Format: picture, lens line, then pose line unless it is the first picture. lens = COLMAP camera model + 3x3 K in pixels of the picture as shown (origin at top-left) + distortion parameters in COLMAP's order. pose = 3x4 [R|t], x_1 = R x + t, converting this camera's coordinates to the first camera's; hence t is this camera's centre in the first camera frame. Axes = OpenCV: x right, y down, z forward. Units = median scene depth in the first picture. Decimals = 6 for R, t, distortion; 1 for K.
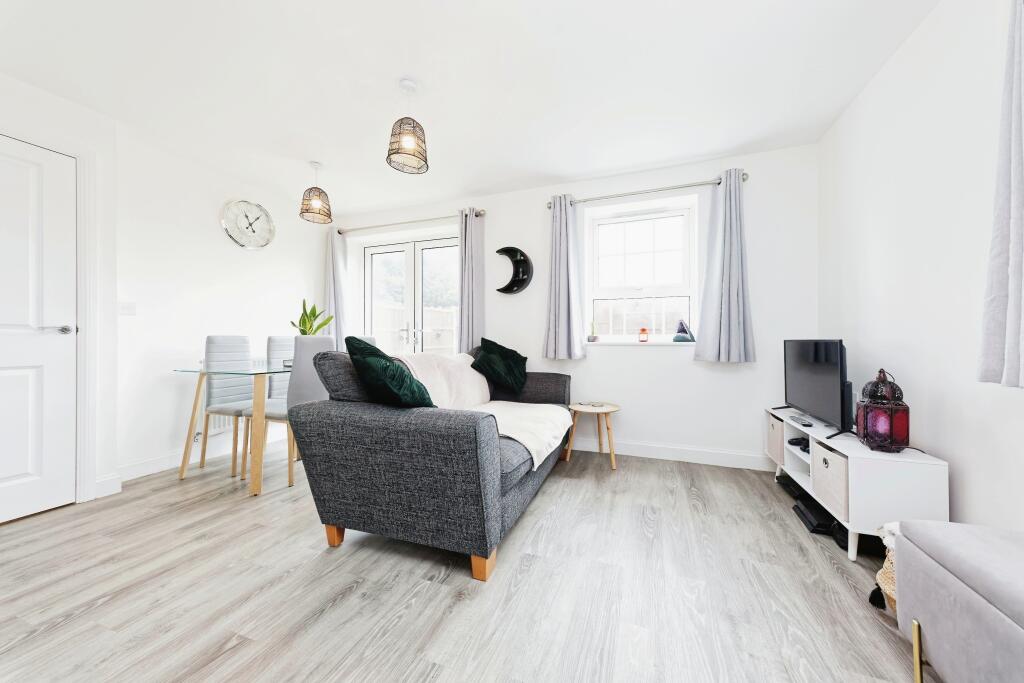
lens RADIAL K [[359.2, 0, 512.0], [0, 359.2, 341.5], [0, 0, 1]] dist [0.000320, 0.000037]
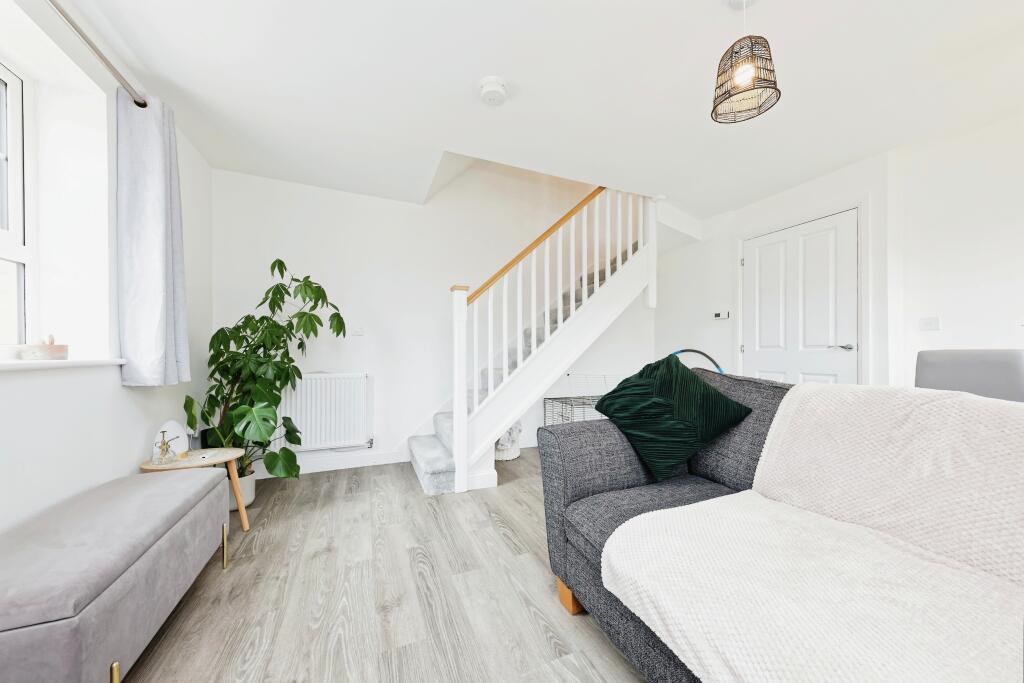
lens RADIAL K [[354.2, 0, 521.1], [0, 354.2, 346.3], [0, 0, 1]] dist [0.001360, -0.000025]
pose [[-0.715322, -0.013772, -0.698660, 0.339740], [-0.002054, 0.999843, -0.017605, -0.009225], [0.698792, -0.011158, -0.715237, 0.794360]]
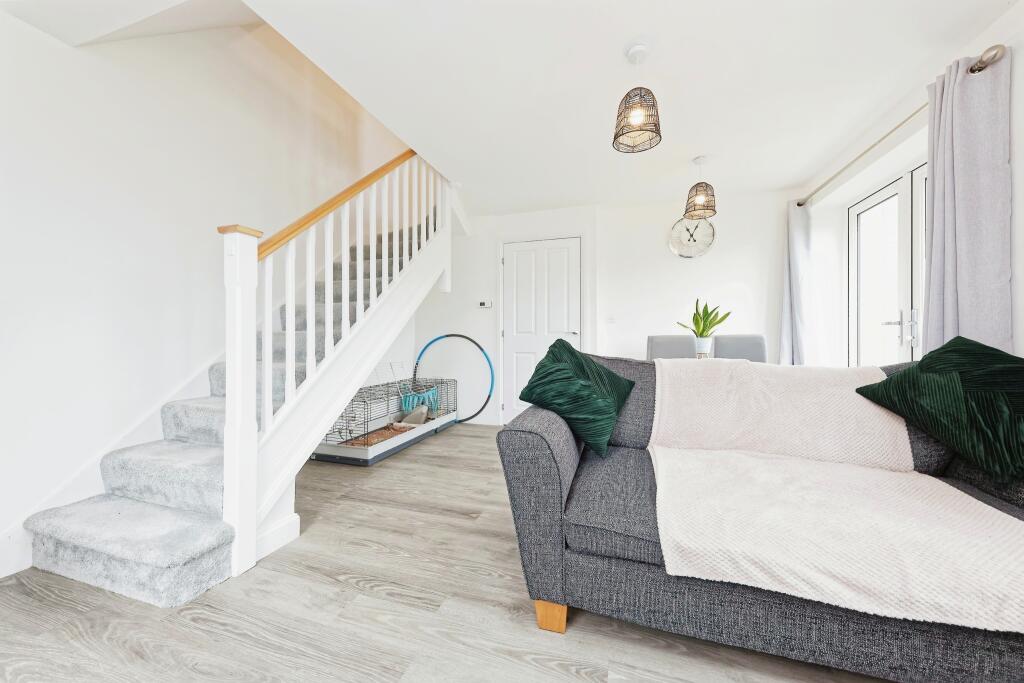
lens RADIAL K [[350.6, 0, 515.0], [0, 350.6, 337.3], [0, 0, 1]] dist [0.004534, -0.000194]
pose [[0.045680, -0.003410, -0.998950, 0.367493], [-0.000364, 0.999994, -0.003431, -0.007154], [0.998956, 0.000521, 0.045679, 0.440479]]
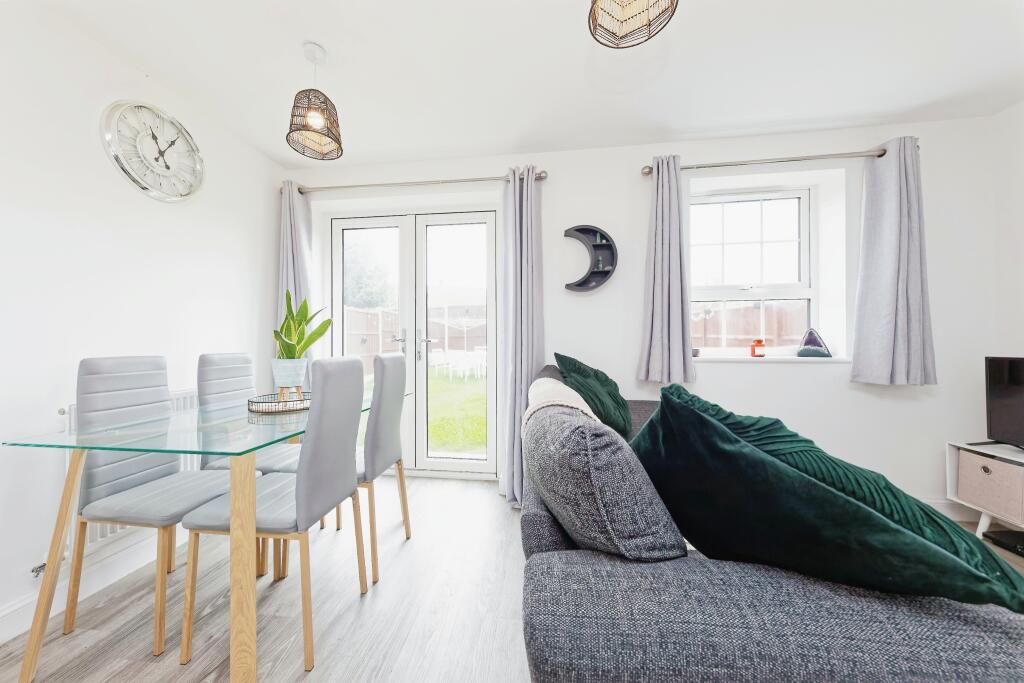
lens RADIAL K [[357.3, 0, 488.8], [0, 357.3, 344.8], [0, 0, 1]] dist [0.004529, -0.000012]
pose [[0.976971, -0.004256, 0.213332, -0.383892], [0.004617, 0.999989, -0.001197, -0.027365], [-0.213324, 0.002154, 0.976979, 0.378218]]
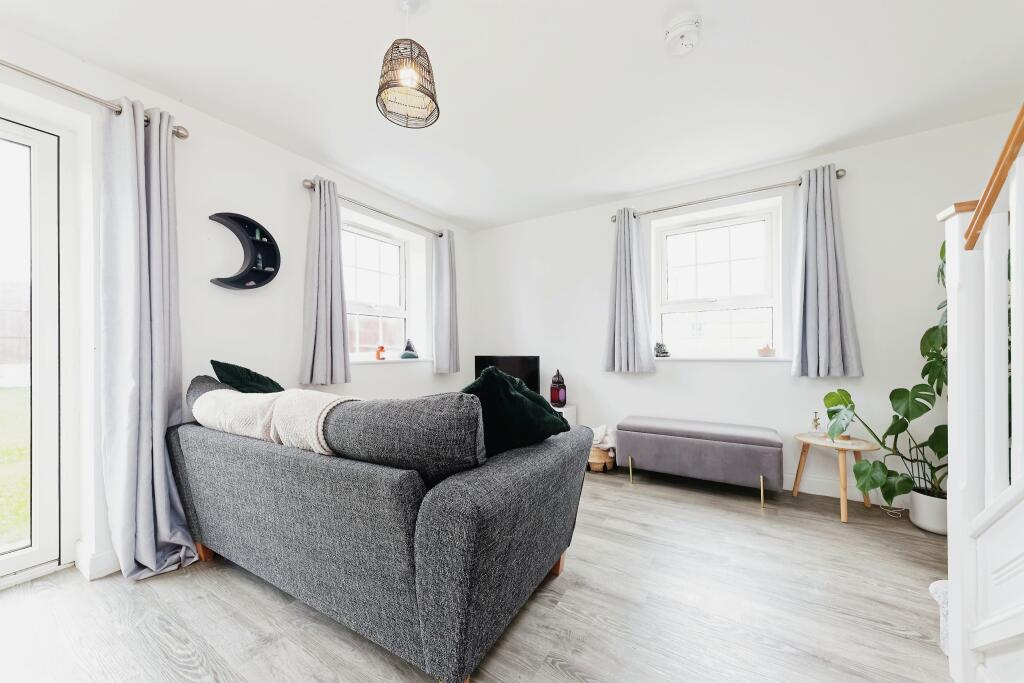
lens RADIAL K [[368.0, 0, 512.4], [0, 368.0, 352.6], [0, 0, 1]] dist [-0.000390, -0.000071]
pose [[0.180168, -0.009311, 0.983592, -0.620138], [0.011255, 0.999909, 0.007404, -0.022637], [-0.983571, 0.009736, 0.180257, 0.457003]]
